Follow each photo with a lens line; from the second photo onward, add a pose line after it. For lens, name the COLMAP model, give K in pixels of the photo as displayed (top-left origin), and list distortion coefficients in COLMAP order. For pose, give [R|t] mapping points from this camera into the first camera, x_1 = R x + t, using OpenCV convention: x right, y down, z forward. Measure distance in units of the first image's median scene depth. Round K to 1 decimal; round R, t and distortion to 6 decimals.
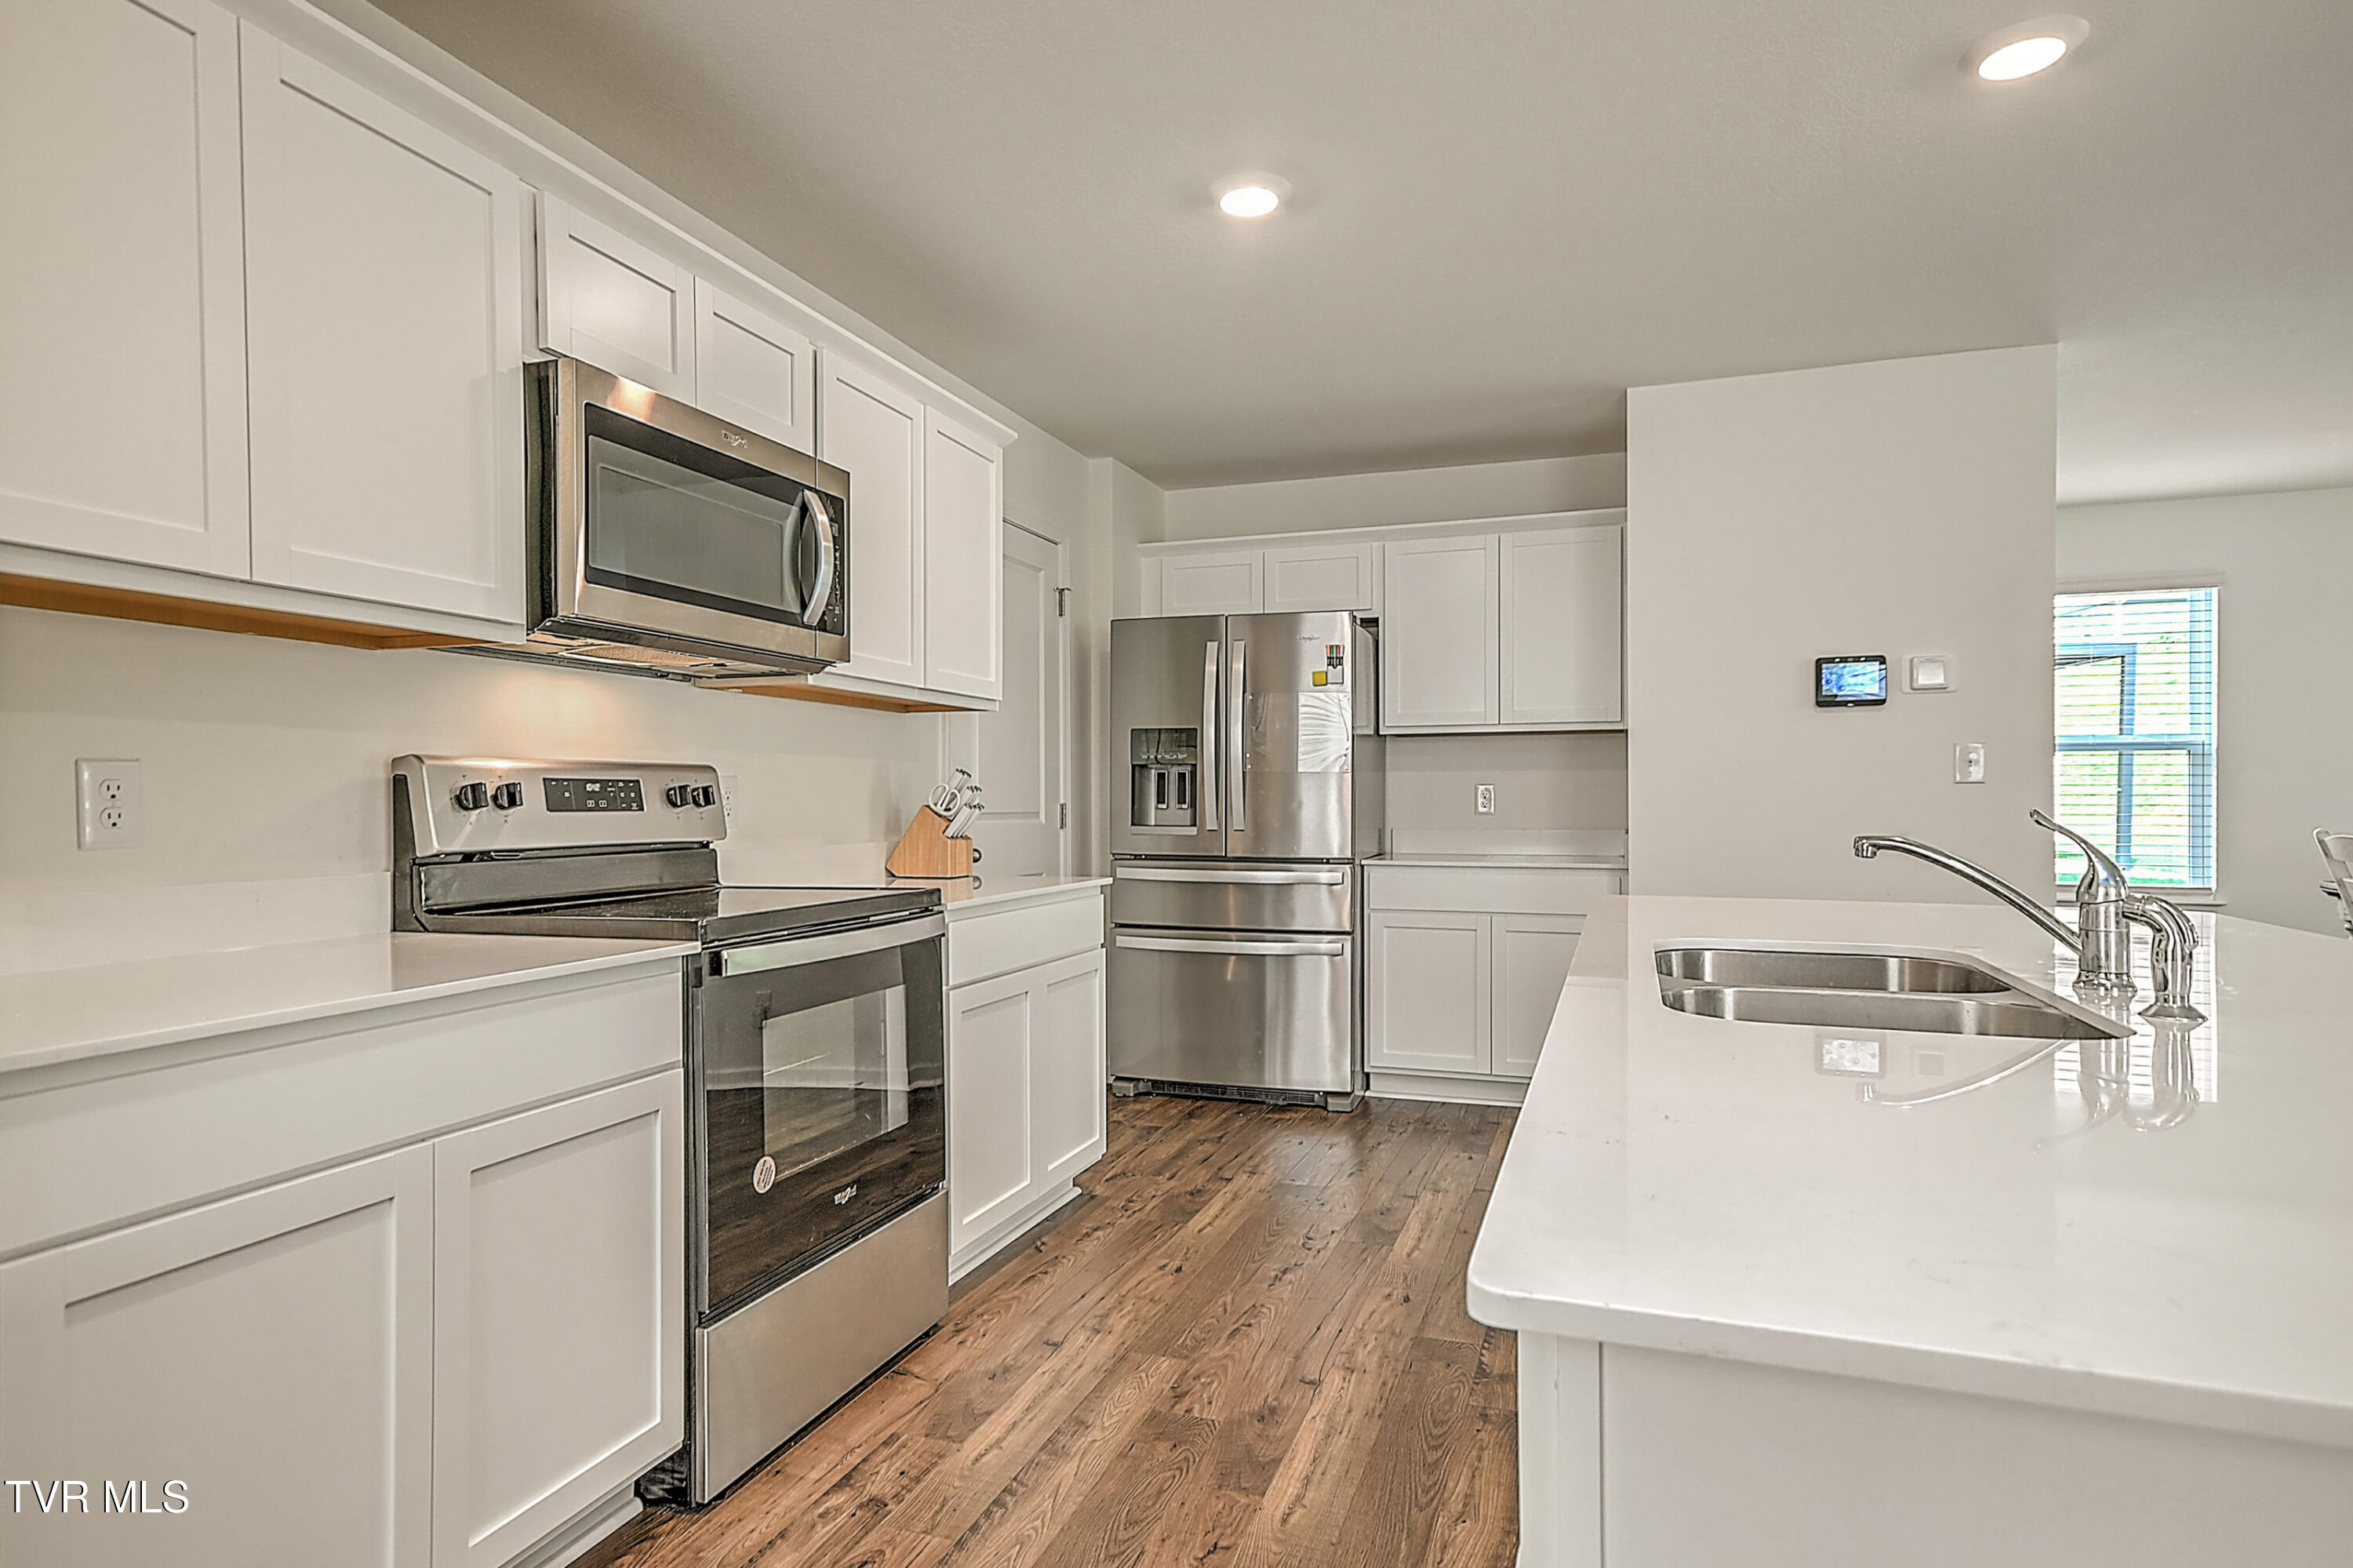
lens RADIAL K [[1274.8, 0, 1189.3], [0, 1274.8, 803.9], [0, 0, 1]] dist [0.016723, -0.000066]
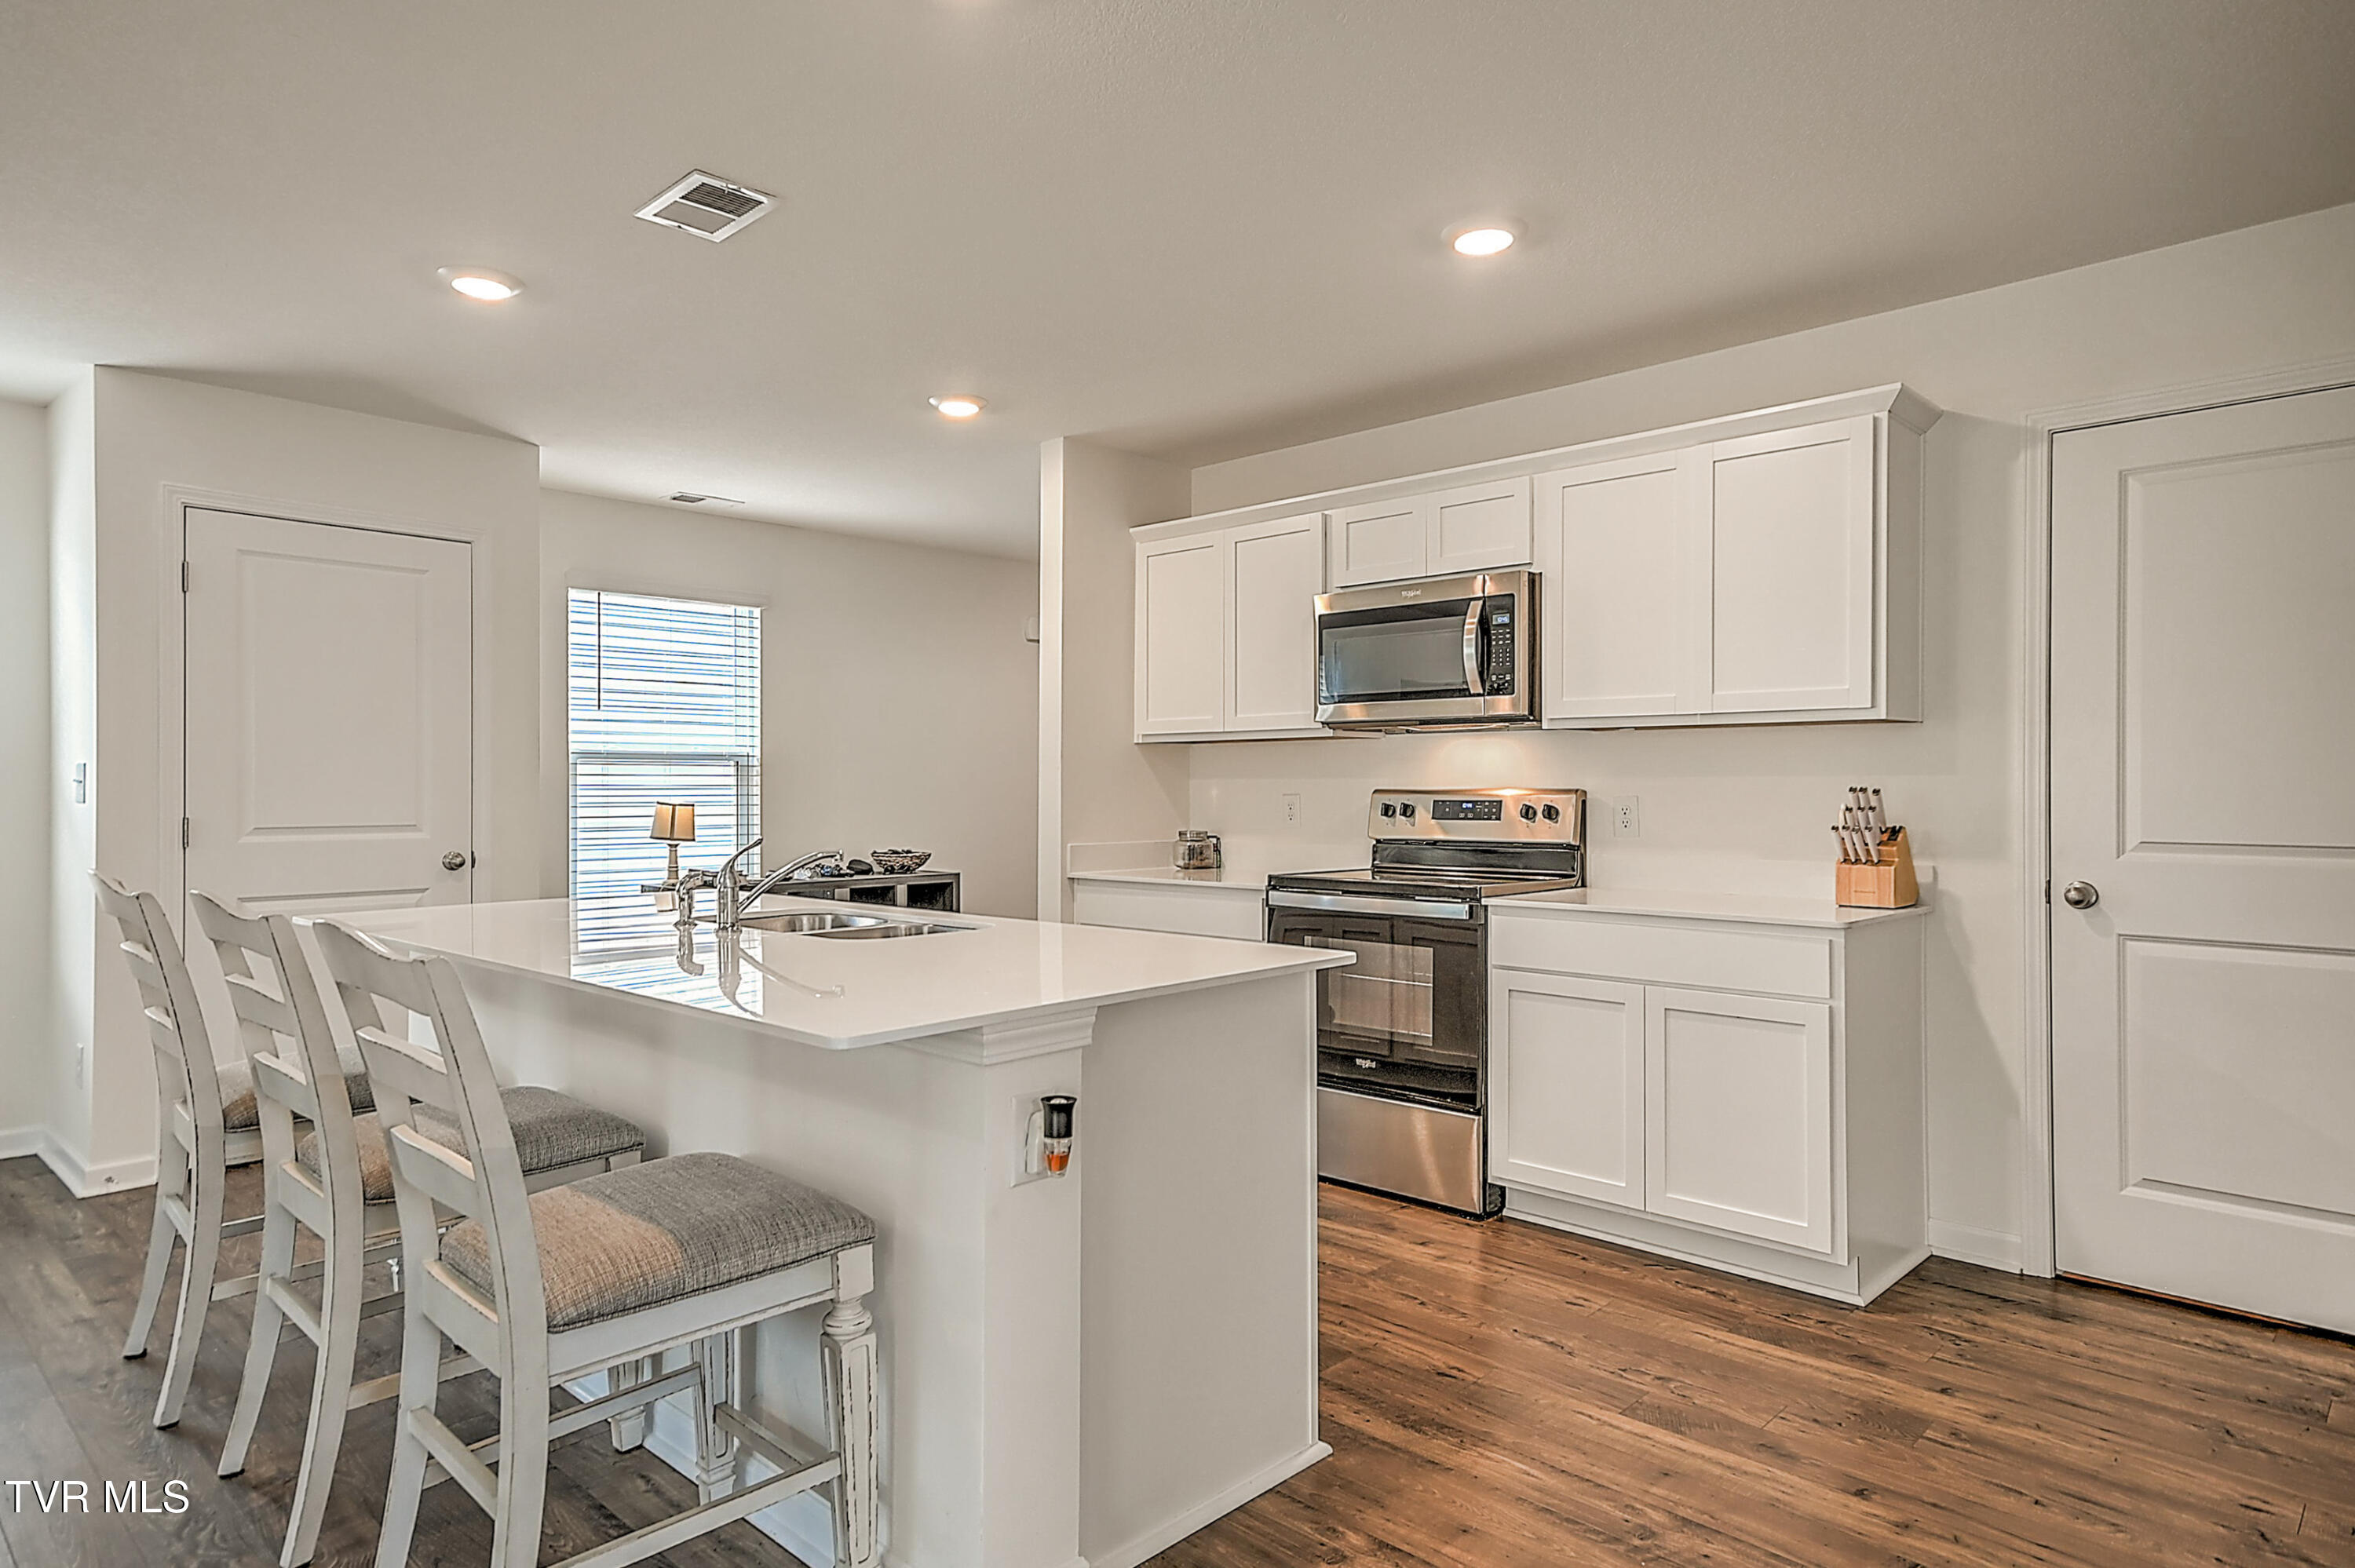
lens RADIAL K [[1331.4, 0, 1148.8], [0, 1331.4, 785.6], [0, 0, 1]] dist [0.033687, -0.000027]
pose [[-0.422119, 0.002885, -0.906536, 1.152562], [0.000634, 0.999996, 0.002887, -0.039826], [0.906540, 0.000644, -0.422119, 1.234765]]
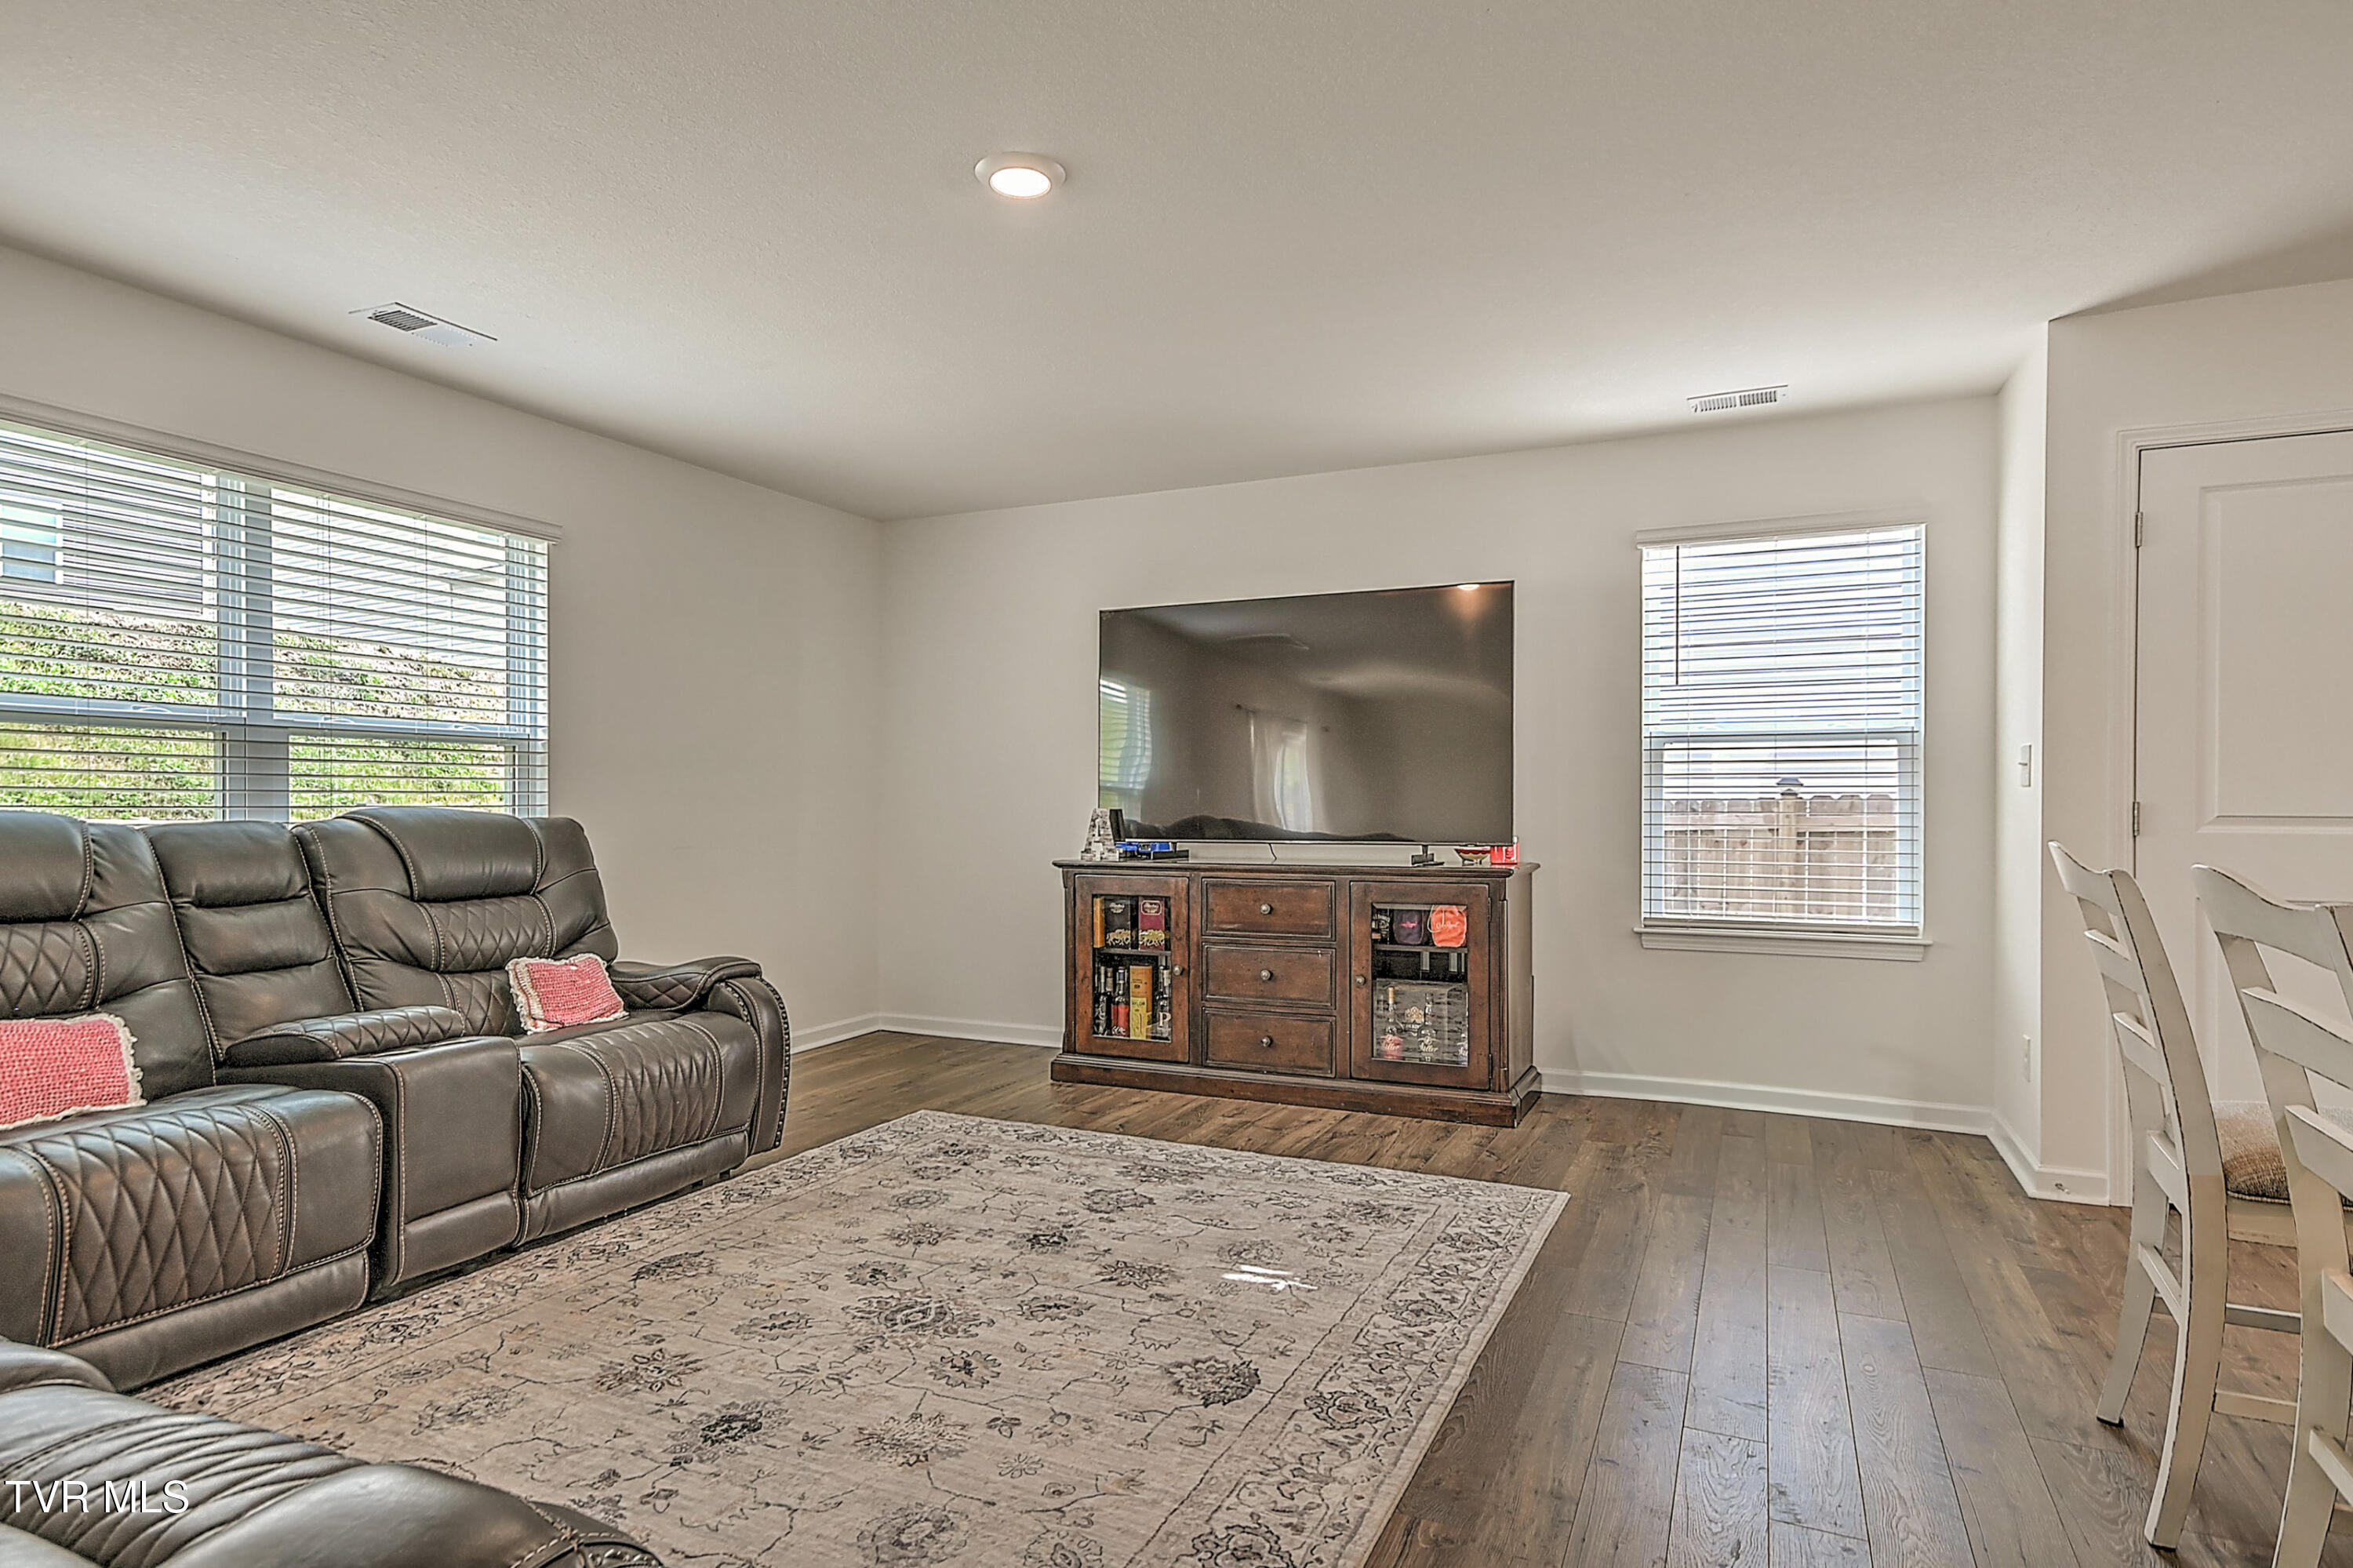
lens RADIAL K [[1271.5, 0, 1170.5], [0, 1271.5, 802.6], [0, 0, 1]] dist [0.023105, 0.000710]
pose [[-0.994230, 0.002658, 0.107235, 1.049543], [0.002999, 0.999991, 0.003018, -0.006052], [-0.107226, 0.003322, -0.994229, 0.991094]]
